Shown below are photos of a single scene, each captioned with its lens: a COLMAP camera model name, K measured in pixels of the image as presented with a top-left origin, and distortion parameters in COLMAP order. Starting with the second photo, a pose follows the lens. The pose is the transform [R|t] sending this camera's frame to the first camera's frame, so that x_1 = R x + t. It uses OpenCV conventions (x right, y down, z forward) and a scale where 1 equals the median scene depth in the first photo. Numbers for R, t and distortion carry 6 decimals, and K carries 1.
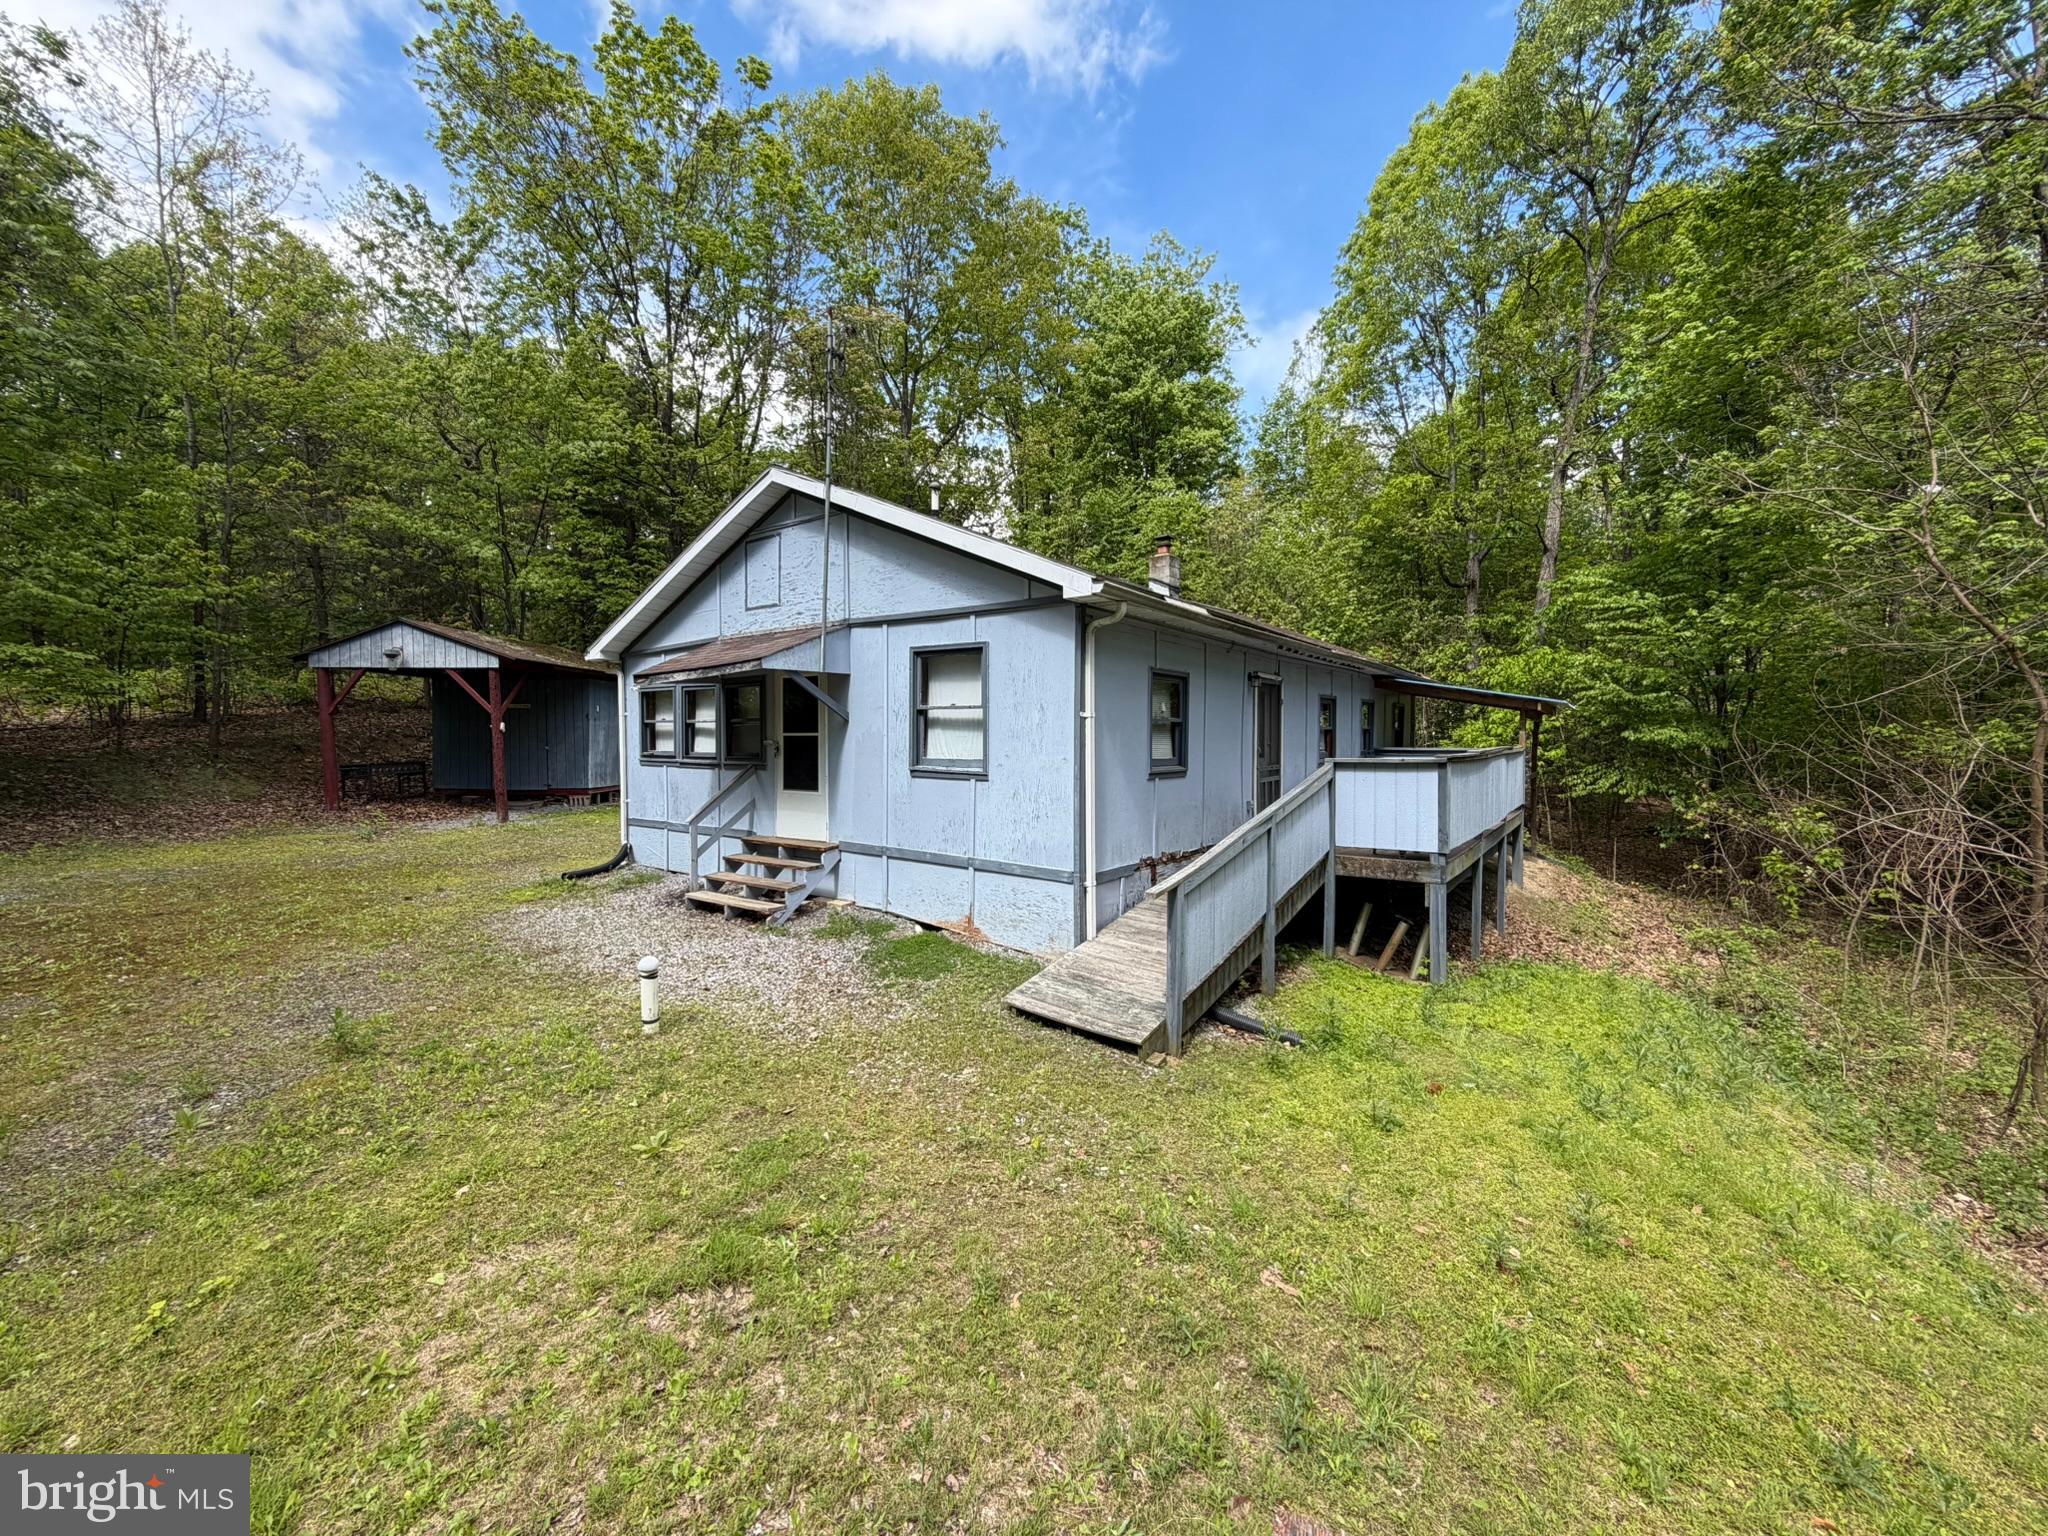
lens RADIAL K [[825.9, 0, 1024.0], [0, 825.9, 768.0], [0, 0, 1]] dist [-0.000076, -0.000015]
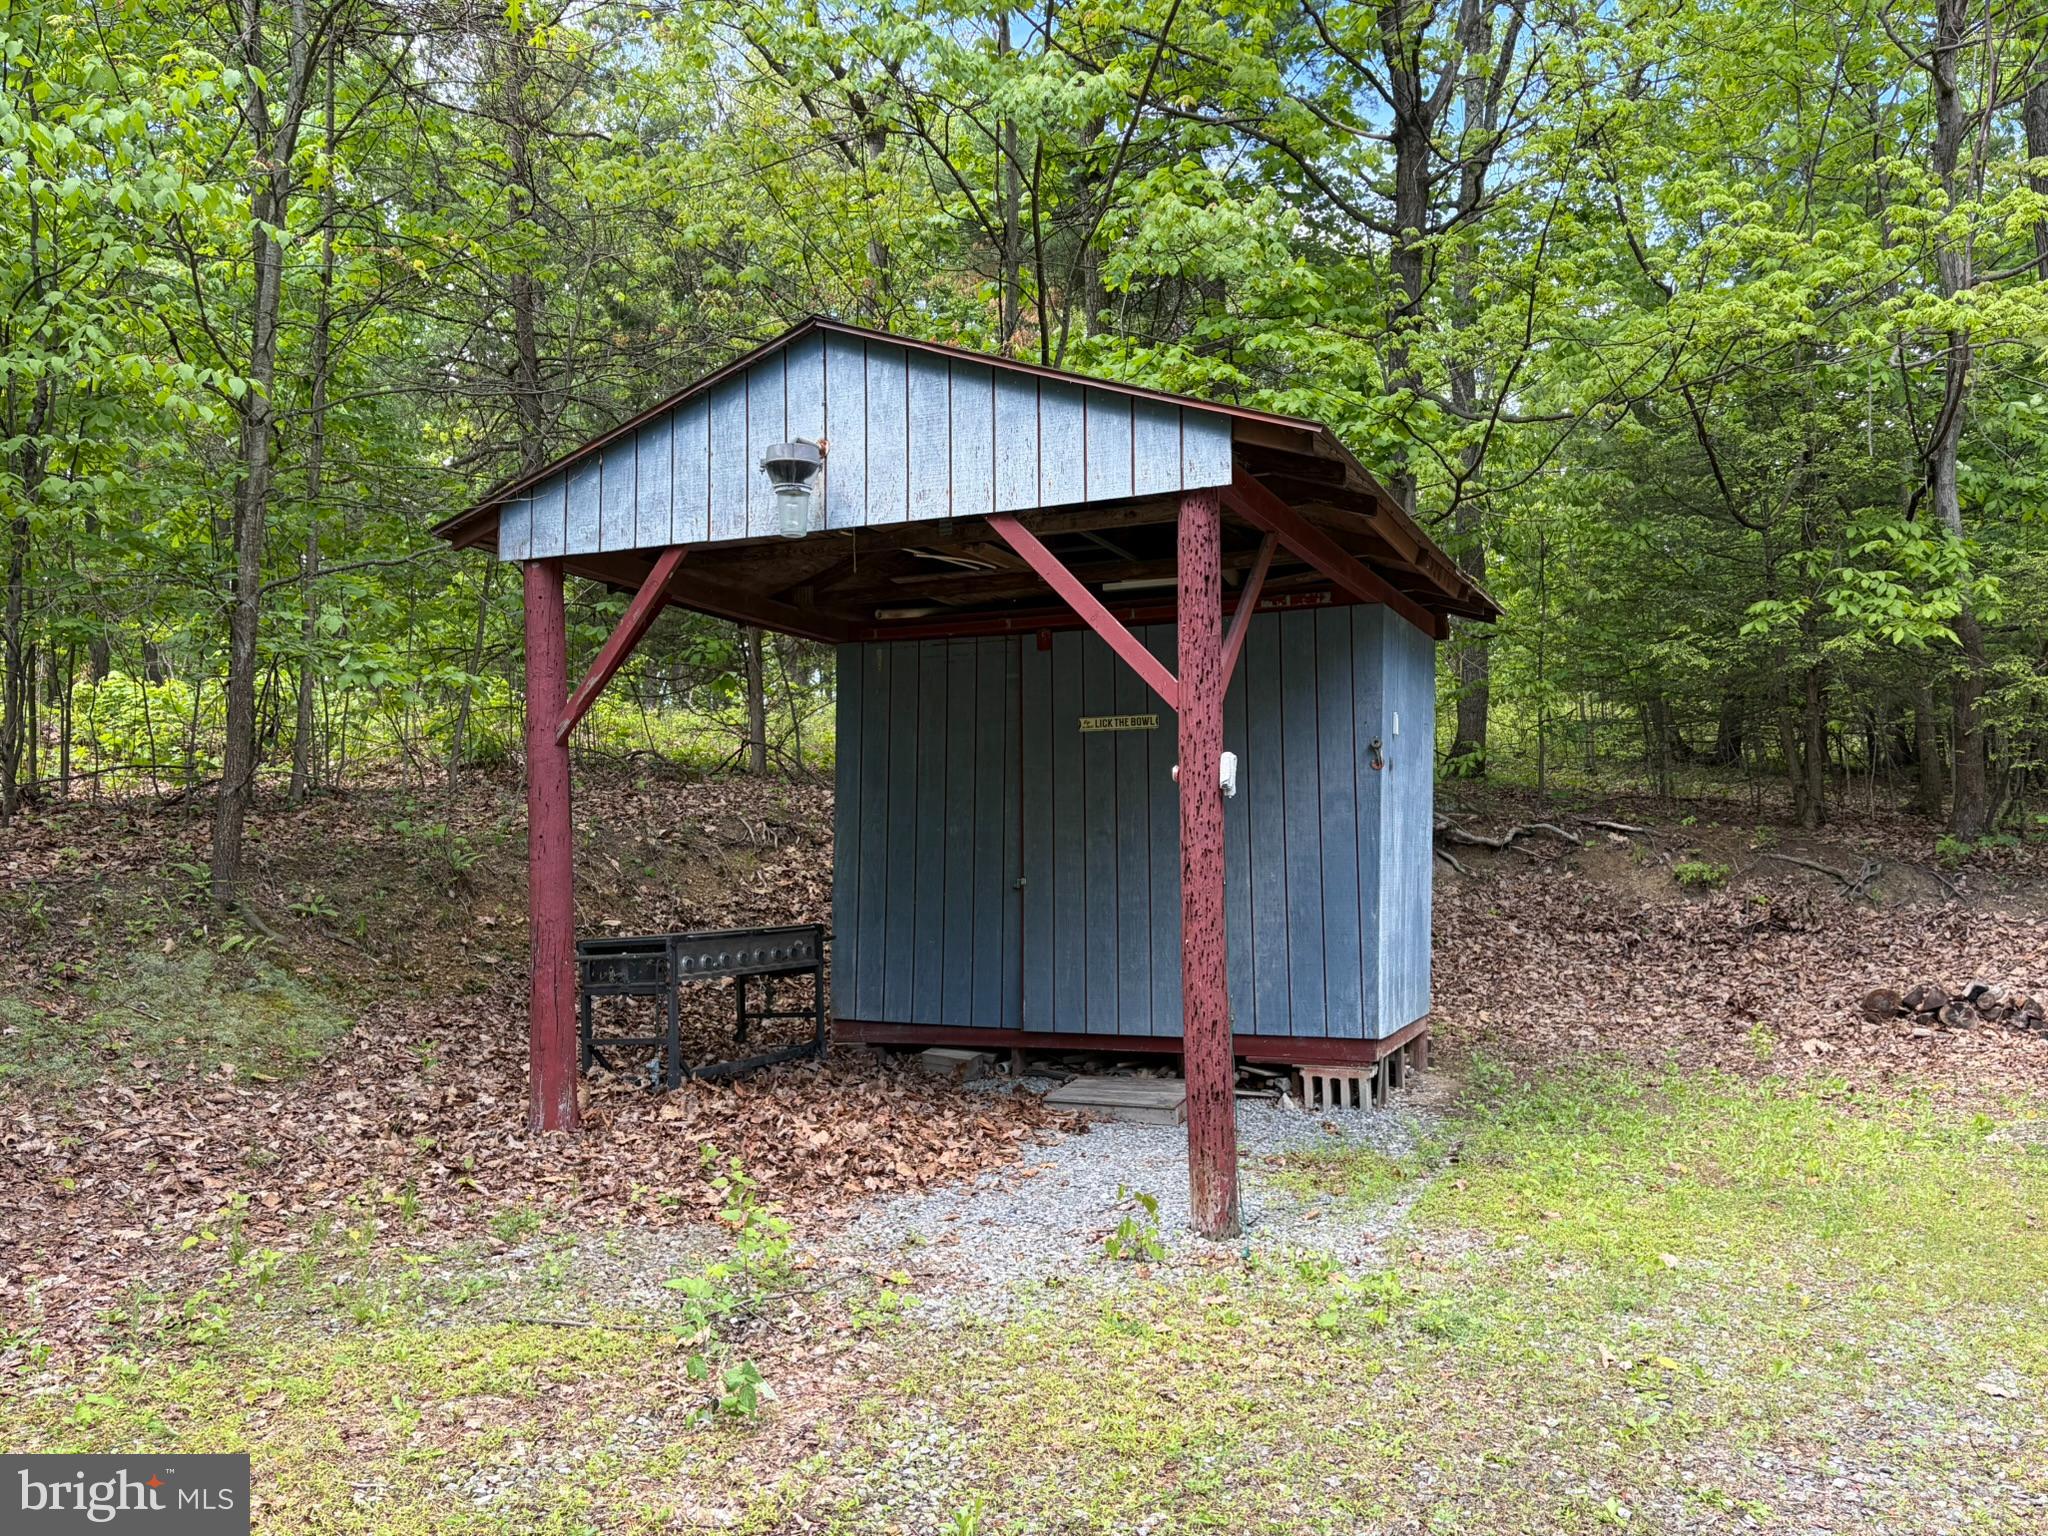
lens RADIAL K [[1613.3, 0, 1024.0], [0, 1613.3, 768.0], [0, 0, 1]] dist [0.004604, 0.001245]
pose [[0.922589, -0.029730, -0.384637, -0.526203], [-0.007359, 0.995489, -0.094596, -0.011885], [0.385714, 0.090104, 0.918208, 0.609862]]
